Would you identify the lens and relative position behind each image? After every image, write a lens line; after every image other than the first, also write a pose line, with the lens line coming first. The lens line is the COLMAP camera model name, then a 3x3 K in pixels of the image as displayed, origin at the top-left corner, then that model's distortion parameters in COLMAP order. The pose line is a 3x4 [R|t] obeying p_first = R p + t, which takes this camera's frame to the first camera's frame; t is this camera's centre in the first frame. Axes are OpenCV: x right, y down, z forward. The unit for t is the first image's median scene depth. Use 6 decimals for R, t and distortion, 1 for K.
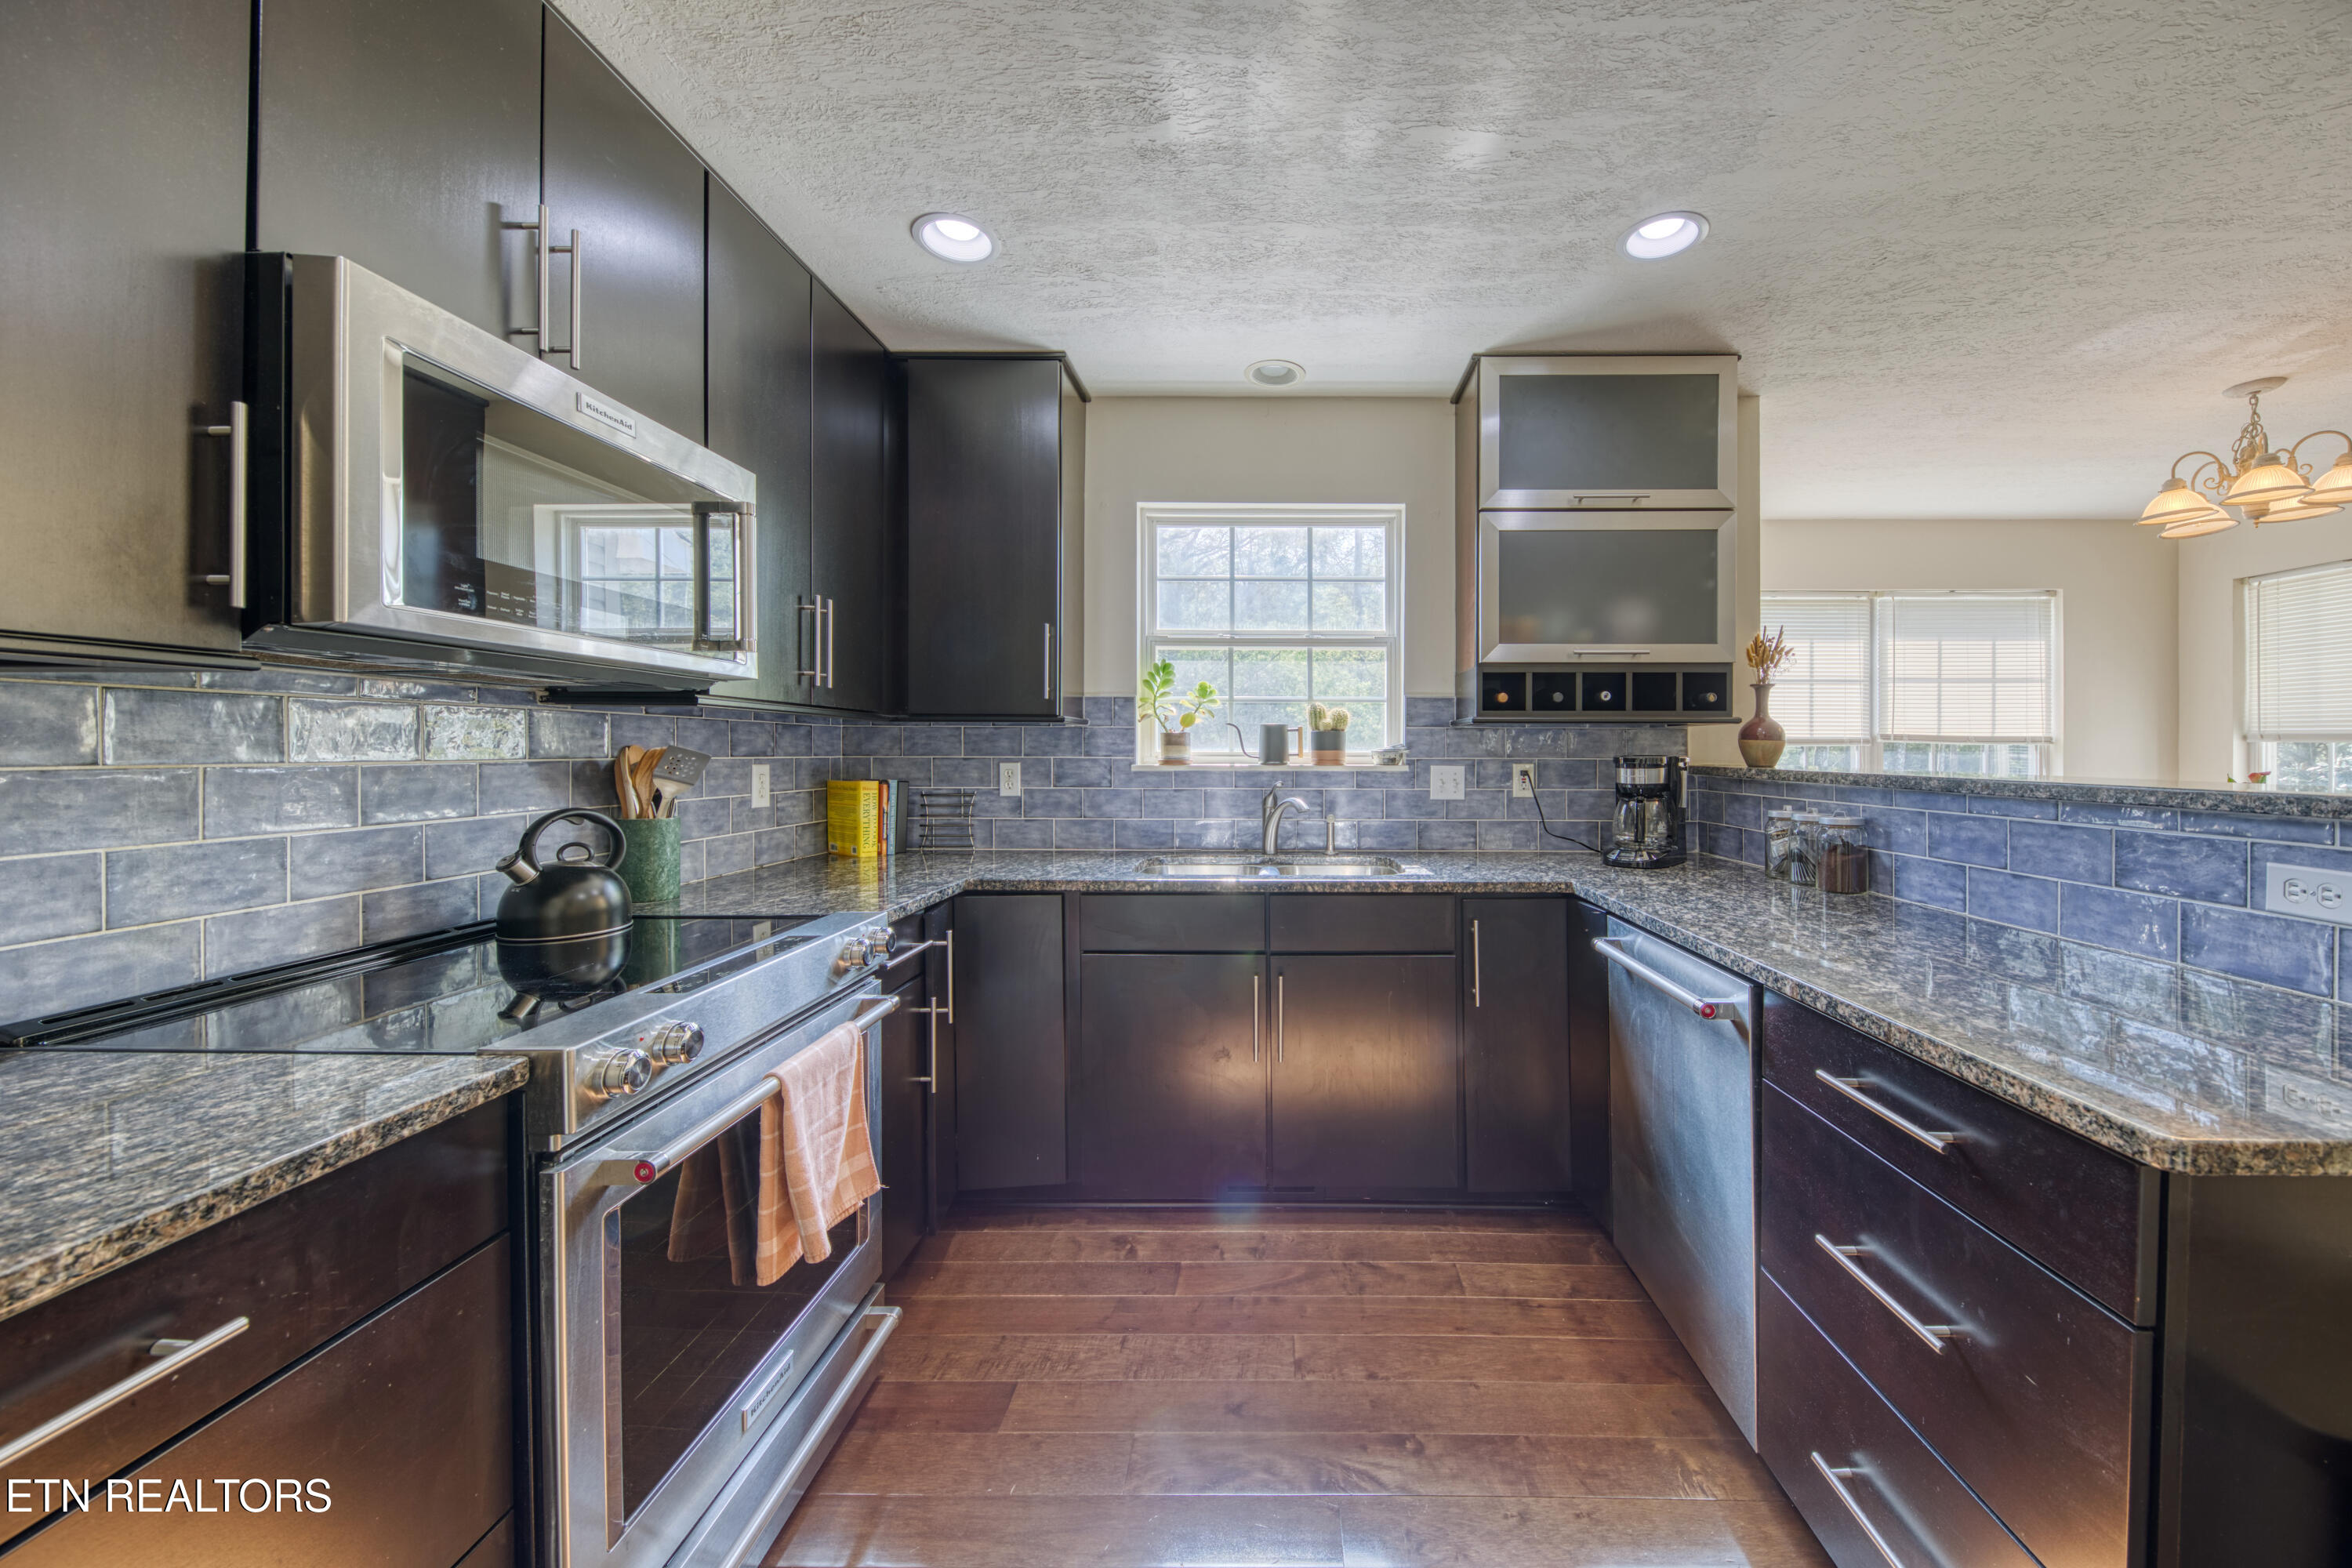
lens RADIAL K [[830.8, 0, 1172.2], [0, 830.8, 762.8], [0, 0, 1]] dist [0.000073, -0.001347]
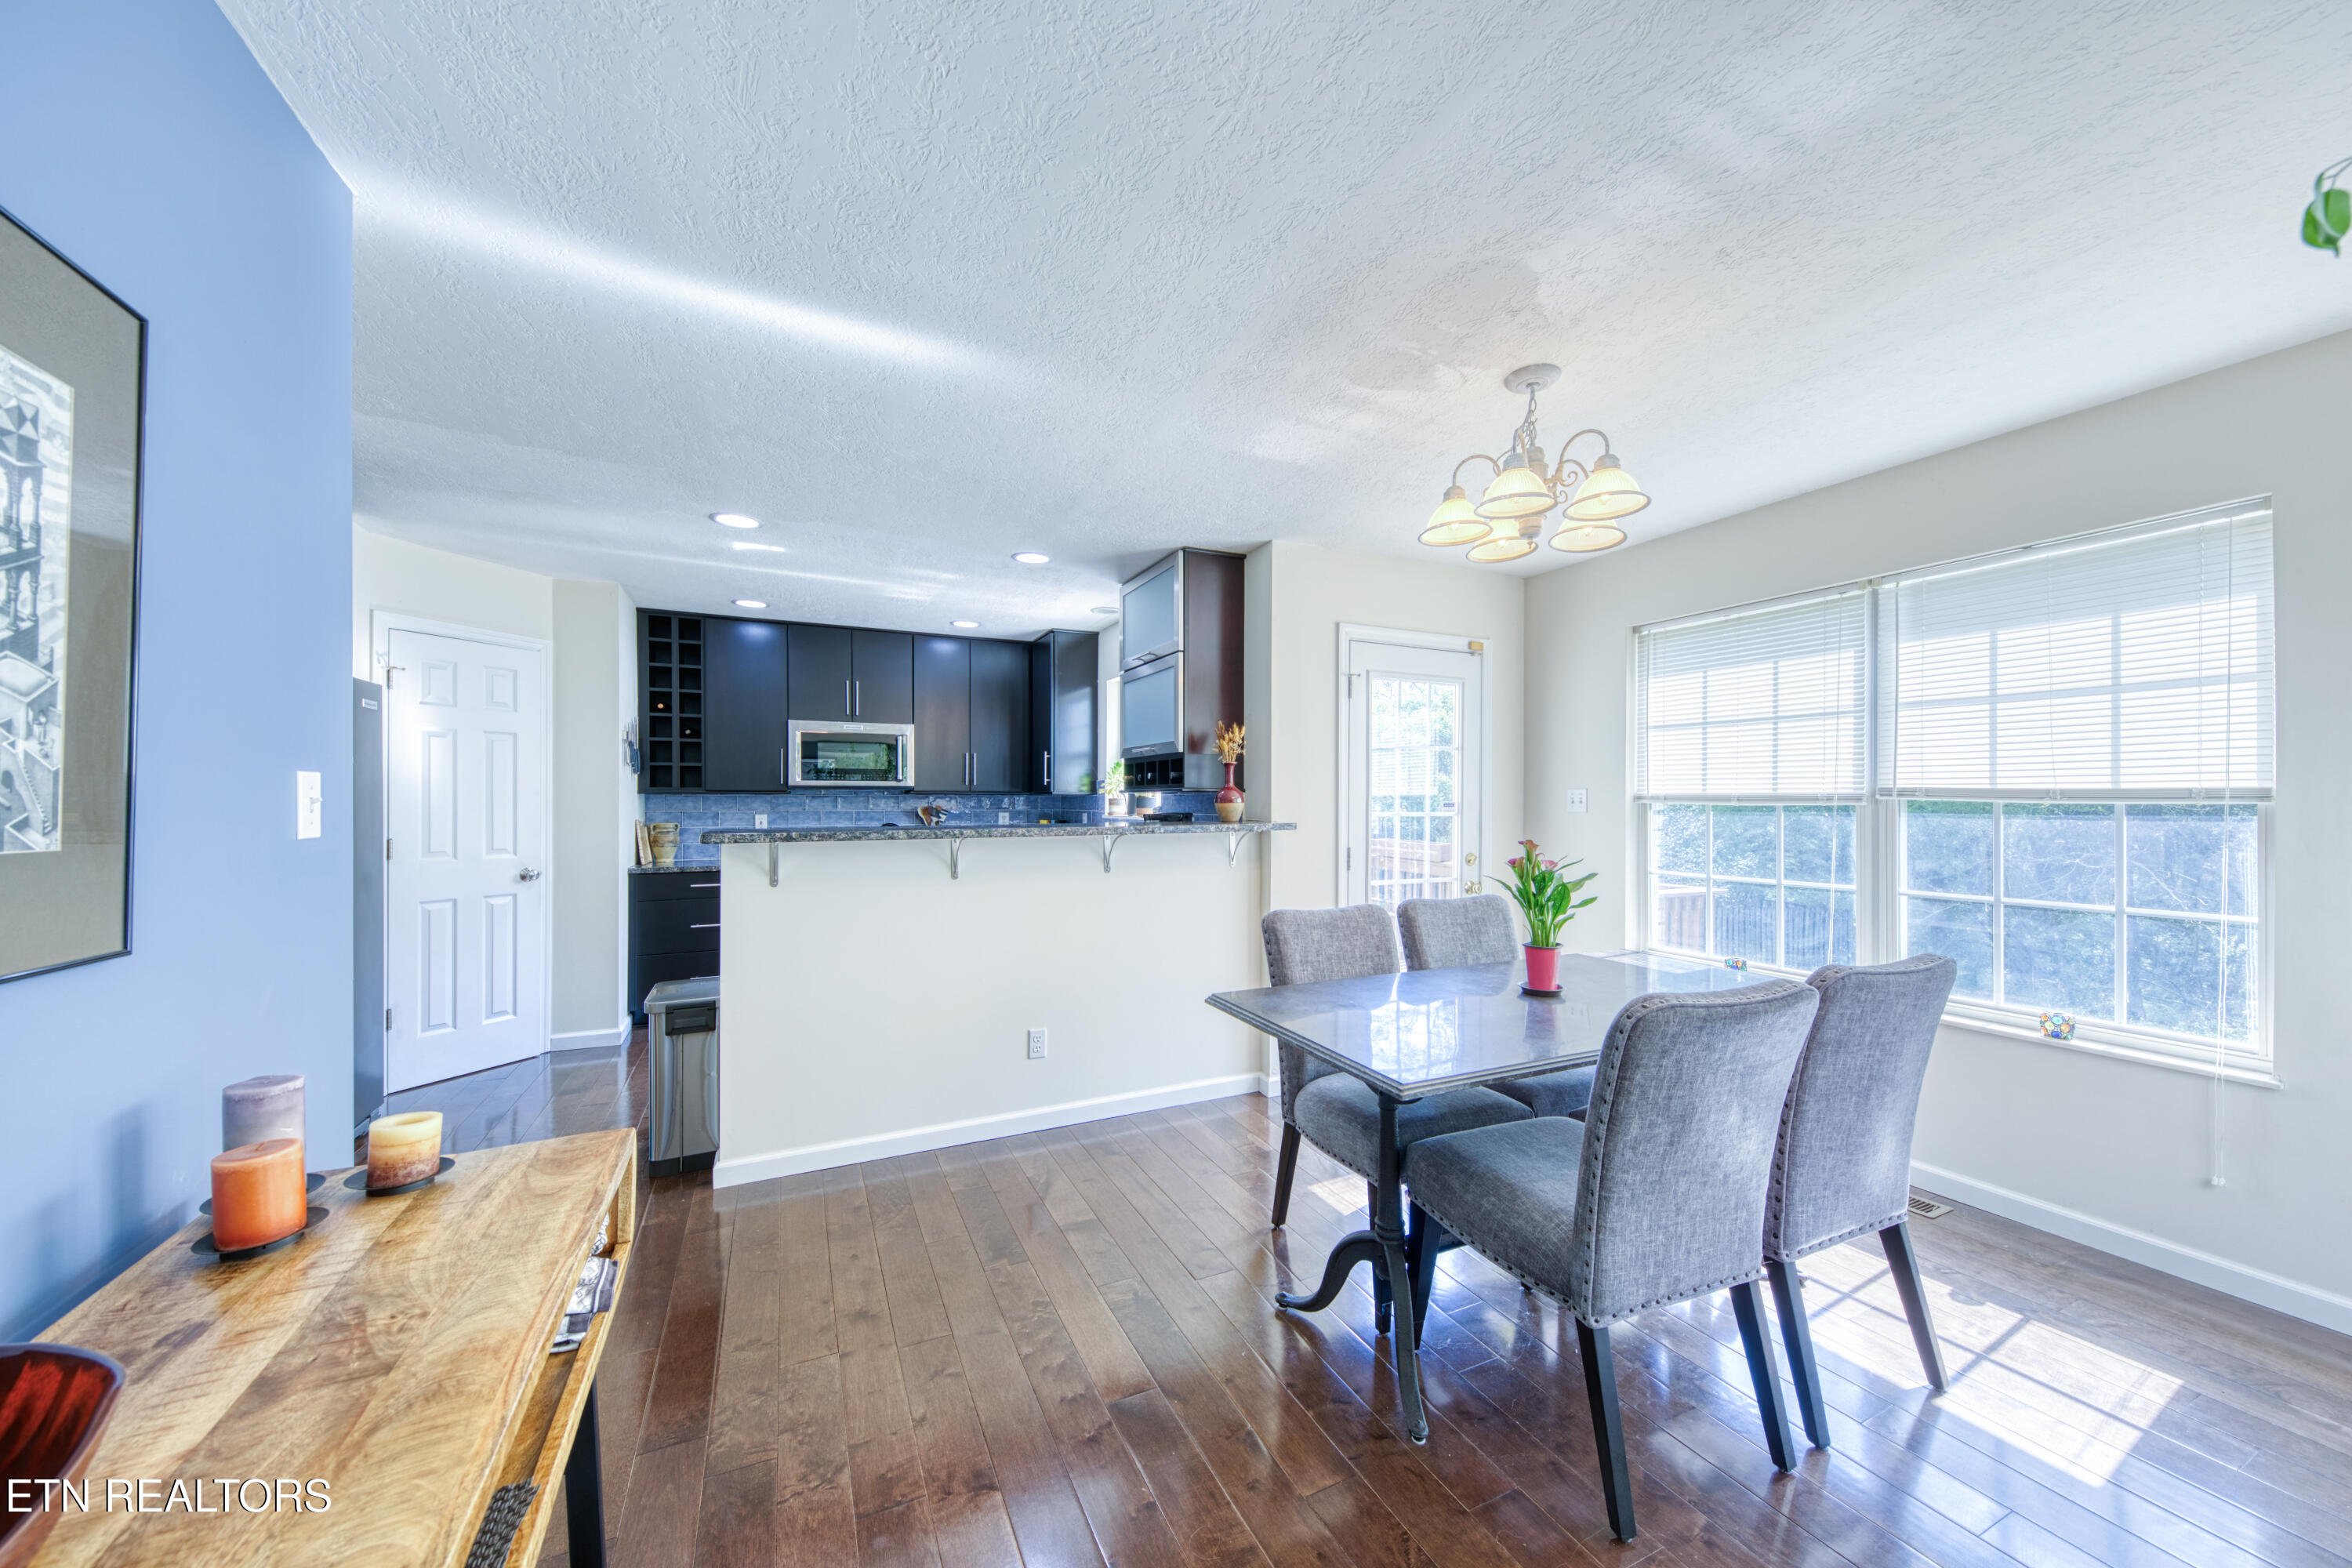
lens RADIAL K [[830.8, 0, 1151.5], [0, 830.8, 788.8], [0, 0, 1]] dist [0.000073, -0.001347]
pose [[0.456385, -0.005273, -0.889767, 1.976772], [-0.001096, 0.999978, -0.006488, -0.043767], [0.889782, 0.003936, 0.456369, 0.254317]]
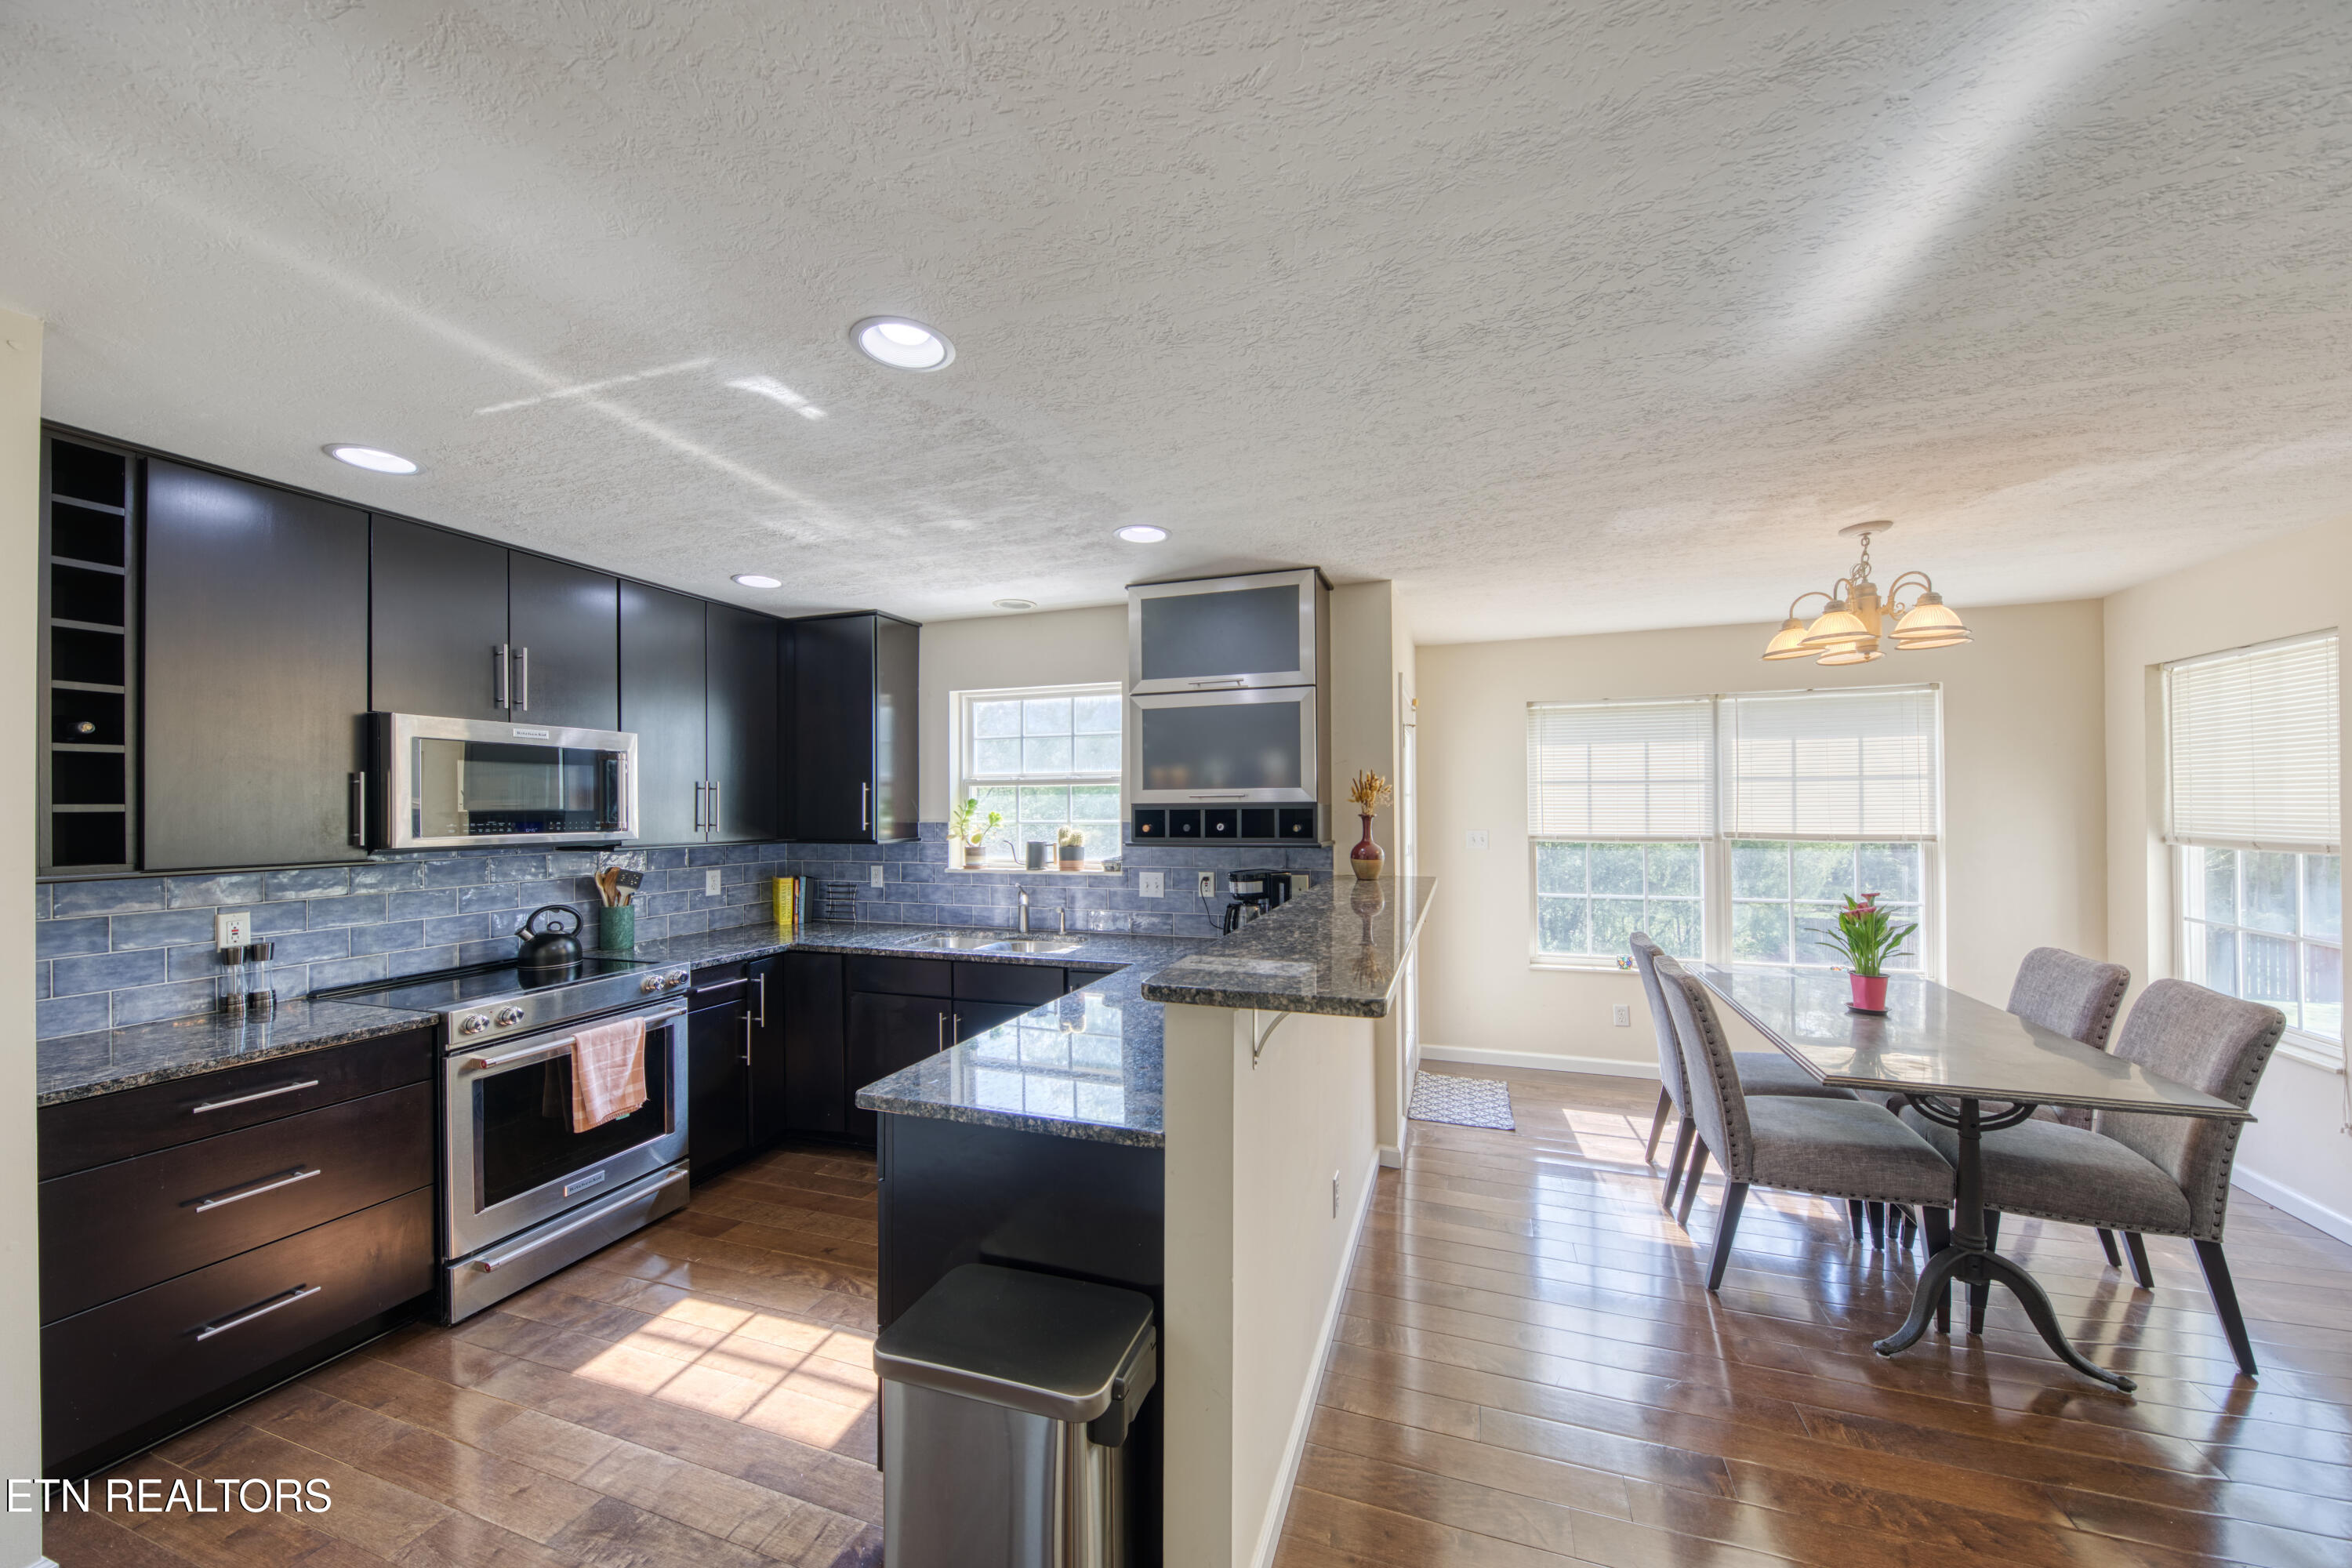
lens RADIAL K [[830.8, 0, 1191.9], [0, 830.8, 796.2], [0, 0, 1]] dist [0.000073, -0.001347]
pose [[0.951917, -0.009159, -0.306220, 0.888697], [0.005077, 0.999887, -0.014125, -0.111067], [0.306315, 0.011891, 0.951856, -0.304057]]
